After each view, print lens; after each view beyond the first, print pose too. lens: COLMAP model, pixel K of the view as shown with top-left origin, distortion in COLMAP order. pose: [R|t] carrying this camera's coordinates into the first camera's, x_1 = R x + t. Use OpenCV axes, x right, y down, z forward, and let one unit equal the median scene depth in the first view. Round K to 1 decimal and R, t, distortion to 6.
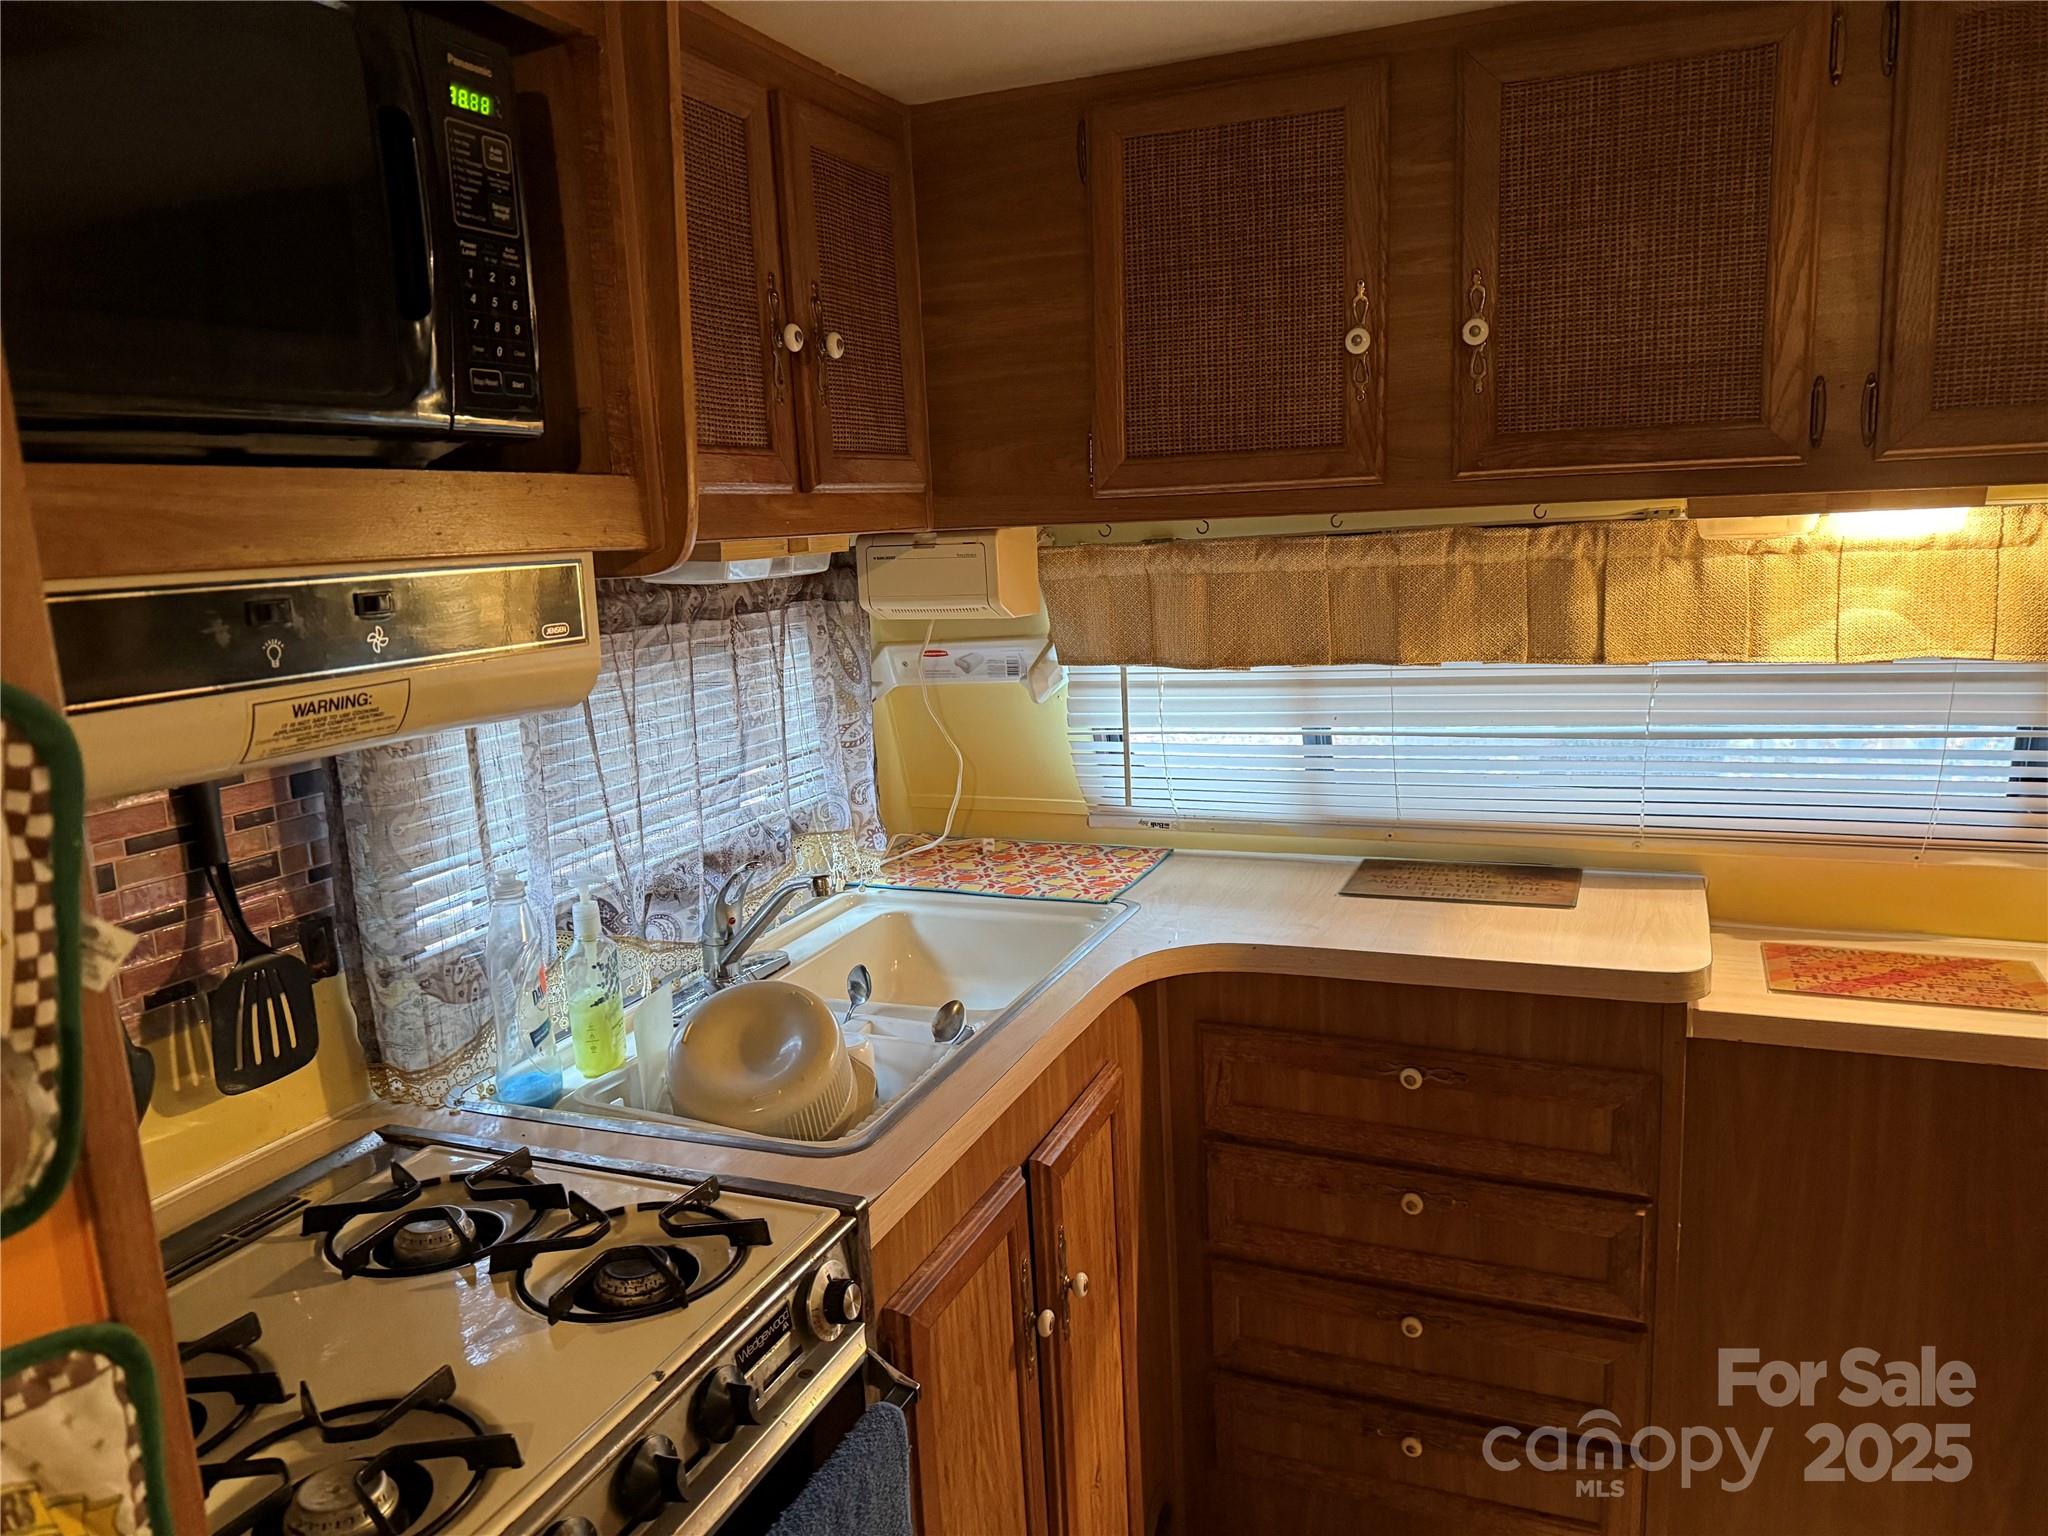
lens RADIAL K [[1430.2, 0, 1027.5], [0, 1430.2, 775.0], [0, 0, 1]] dist [0.076721, -0.101928]
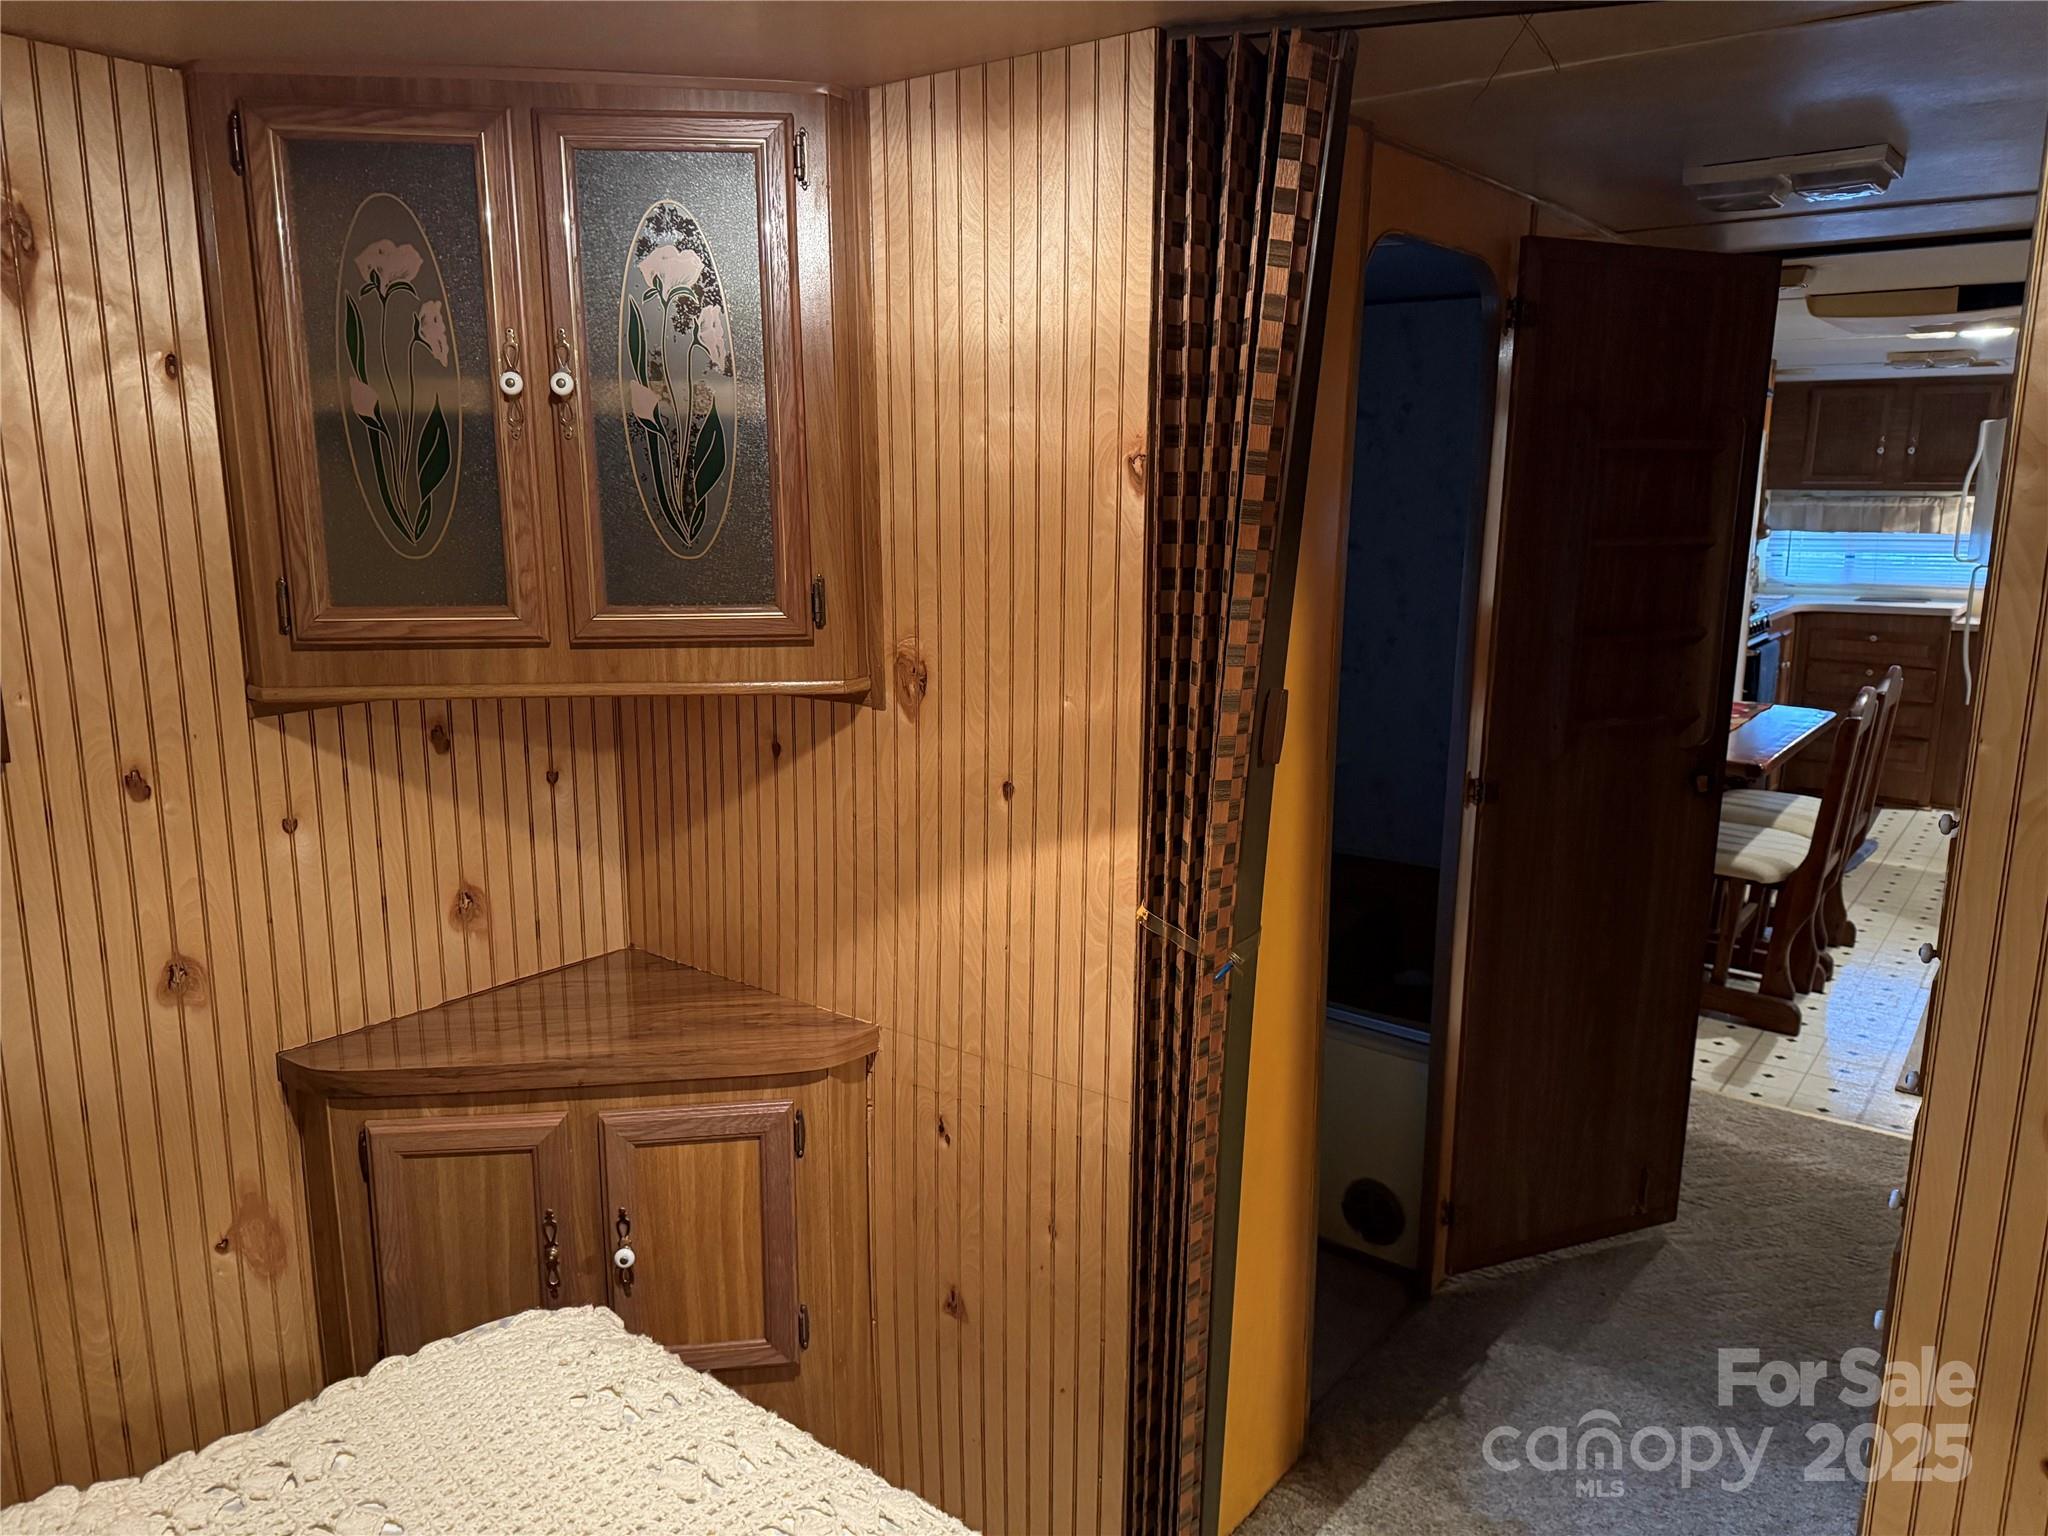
lens RADIAL K [[1464.4, 0, 1017.4], [0, 1464.4, 780.6], [0, 0, 1]] dist [-0.000603, -0.005745]
pose [[0.968407, 0.092782, -0.231472, -1.038135], [-0.085358, 0.995469, 0.041907, 0.635743], [0.234311, -0.020825, 0.971939, -3.442124]]
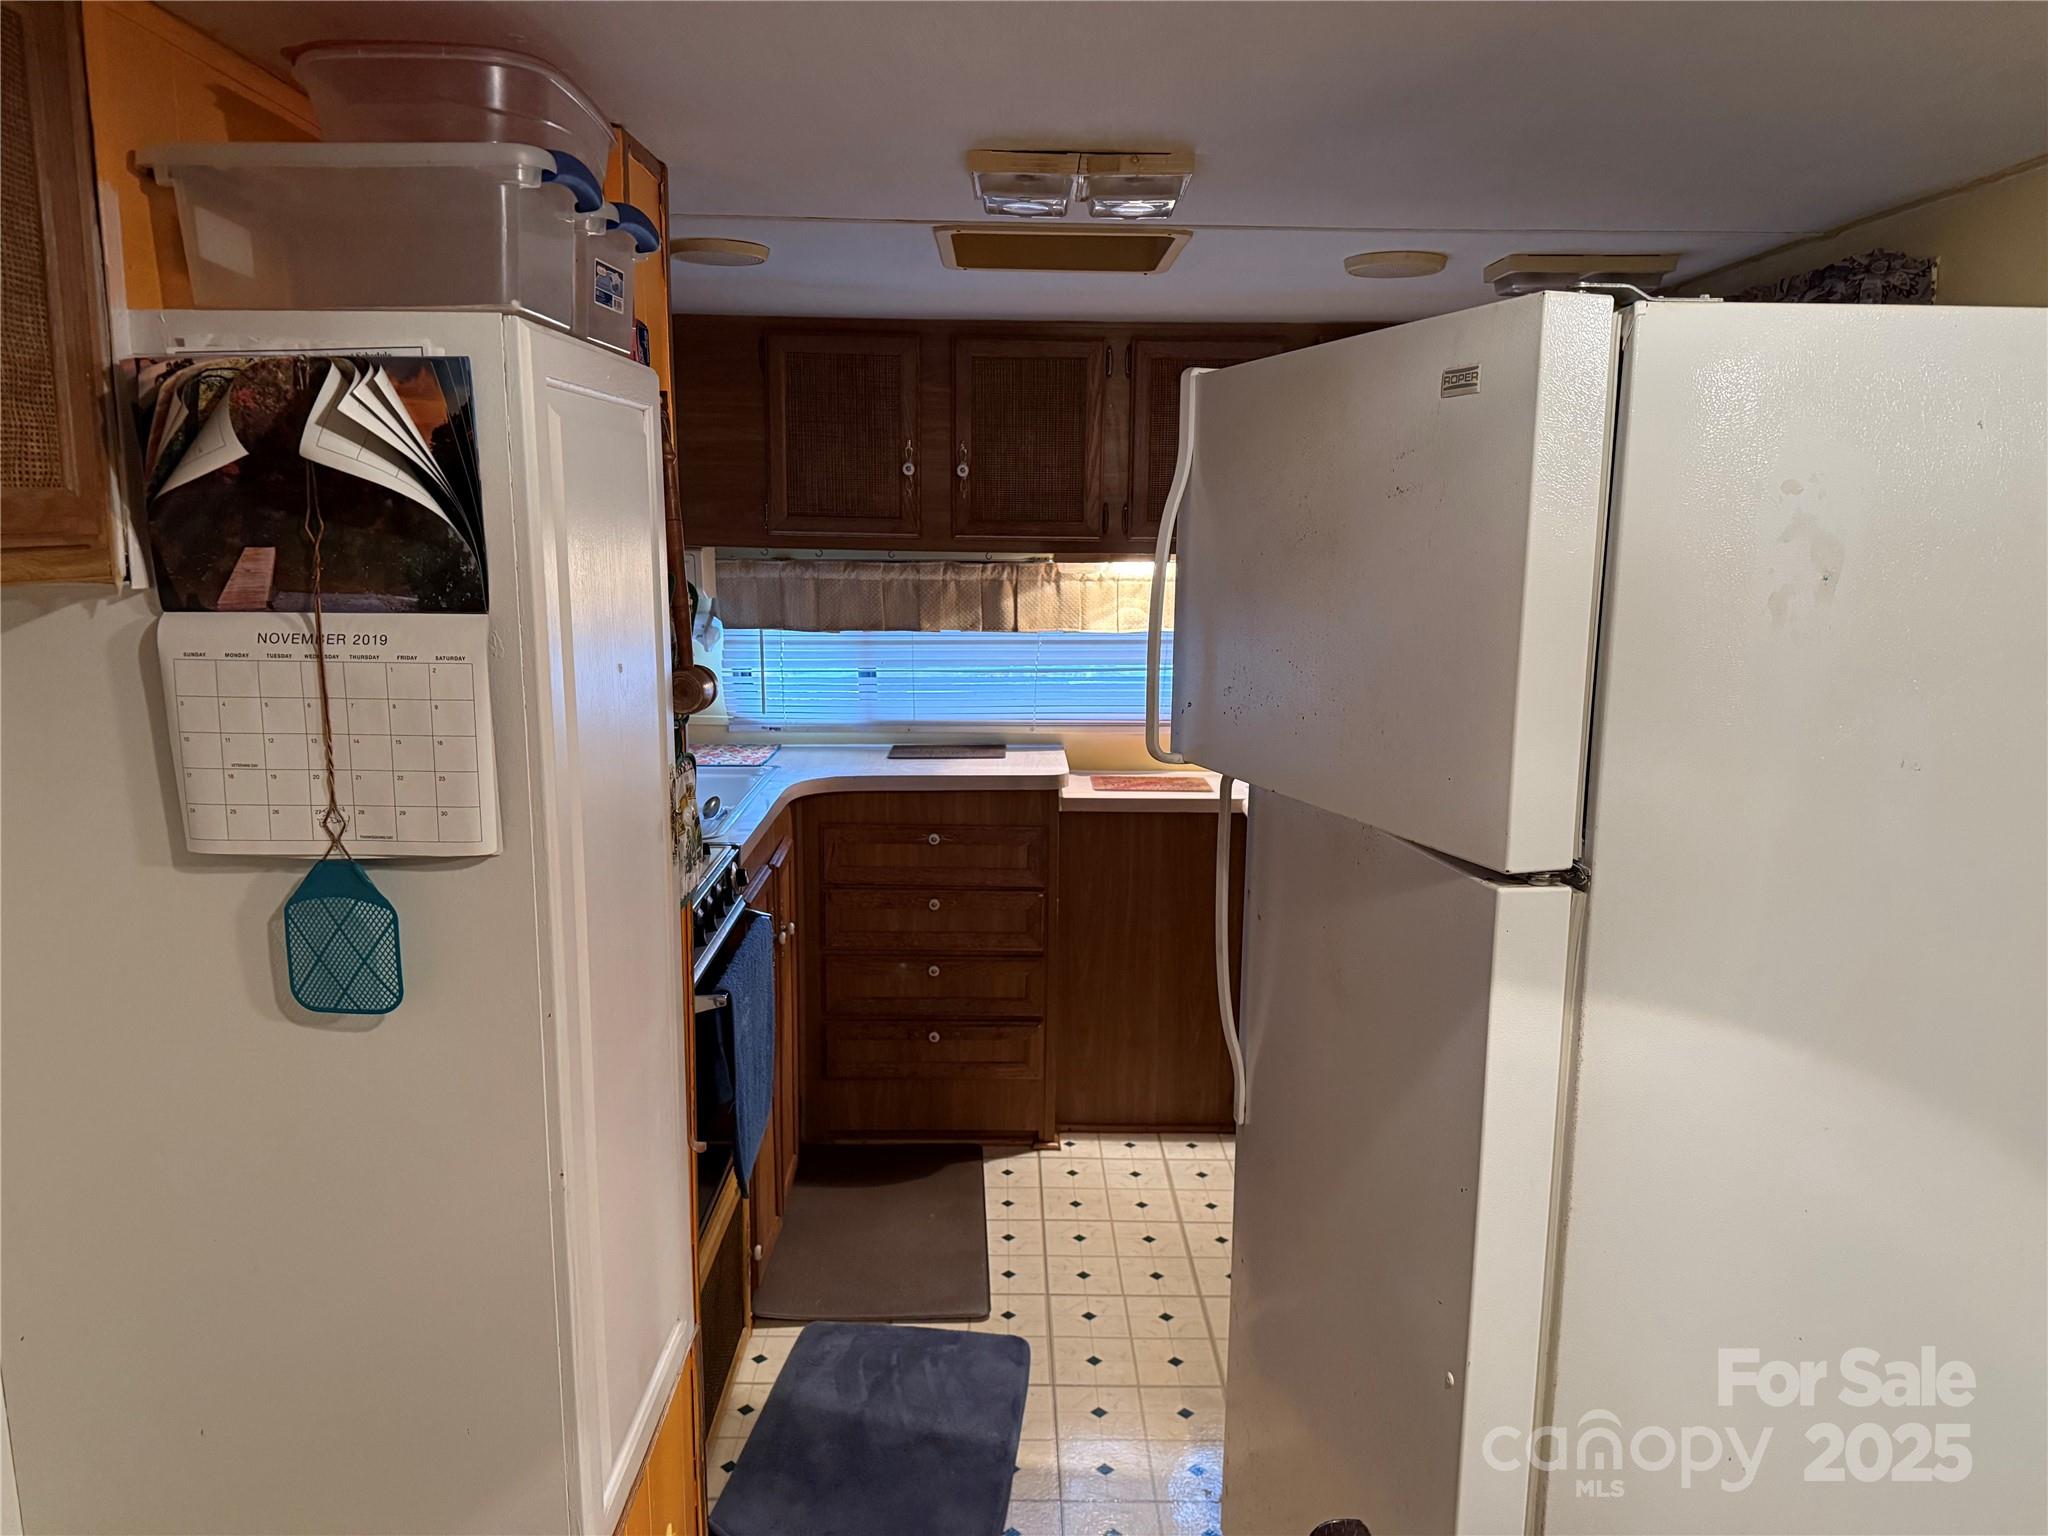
lens RADIAL K [[1430.2, 0, 1039.0], [0, 1430.2, 789.1], [0, 0, 1]] dist [0.076721, -0.101928]
pose [[0.909463, -0.020408, 0.415284, -0.424324], [0.022888, 0.999738, -0.000995, 0.150025], [-0.415154, 0.010410, 0.909691, -0.860675]]
